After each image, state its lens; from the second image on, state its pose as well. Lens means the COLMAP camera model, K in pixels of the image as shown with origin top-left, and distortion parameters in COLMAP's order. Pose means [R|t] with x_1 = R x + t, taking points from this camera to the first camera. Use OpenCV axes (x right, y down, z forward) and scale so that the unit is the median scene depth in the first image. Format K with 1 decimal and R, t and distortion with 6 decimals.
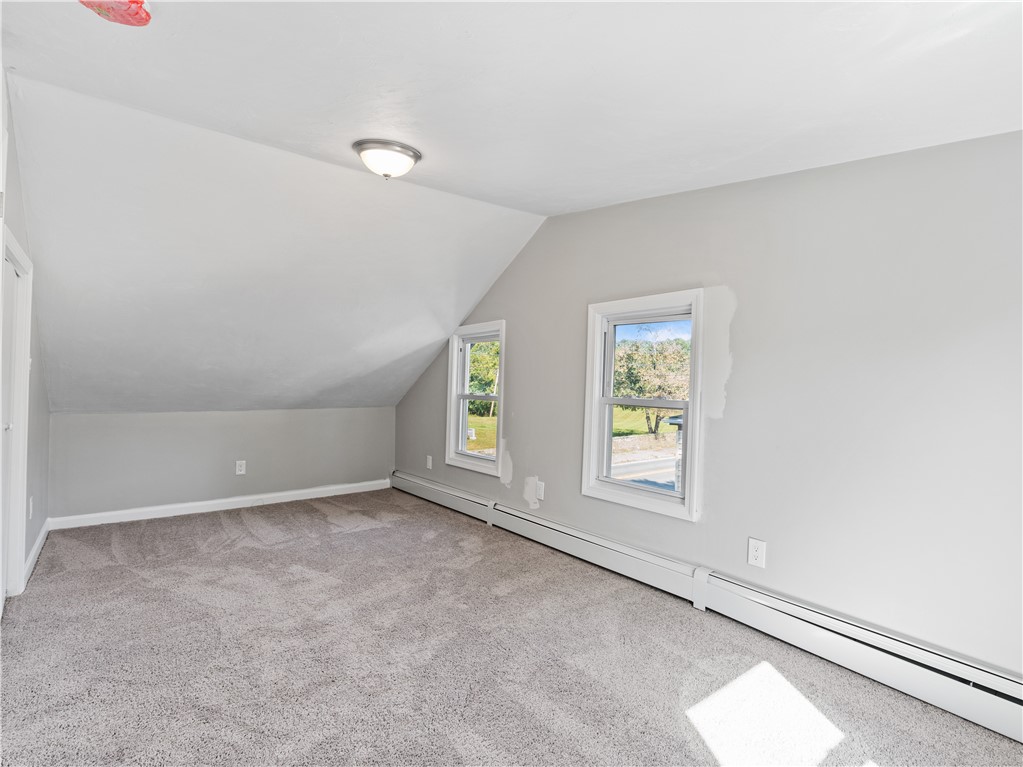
lens RADIAL K [[516.9, 0, 510.4], [0, 516.9, 386.7], [0, 0, 1]] dist [-0.011882, 0.004604]
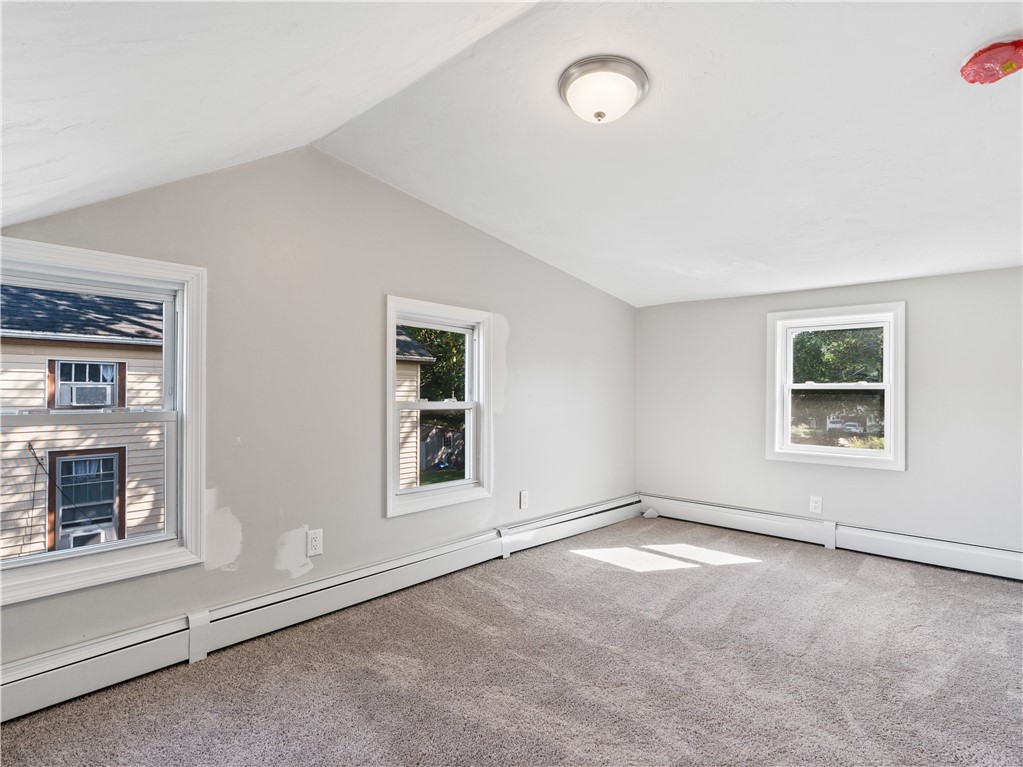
lens RADIAL K [[516.9, 0, 509.5], [0, 516.9, 384.3], [0, 0, 1]] dist [-0.011882, 0.004604]
pose [[-0.172871, -0.011718, 0.984875, -0.640494], [-0.007475, 0.999916, 0.010585, -0.017993], [-0.984916, -0.005532, -0.172944, 0.838536]]
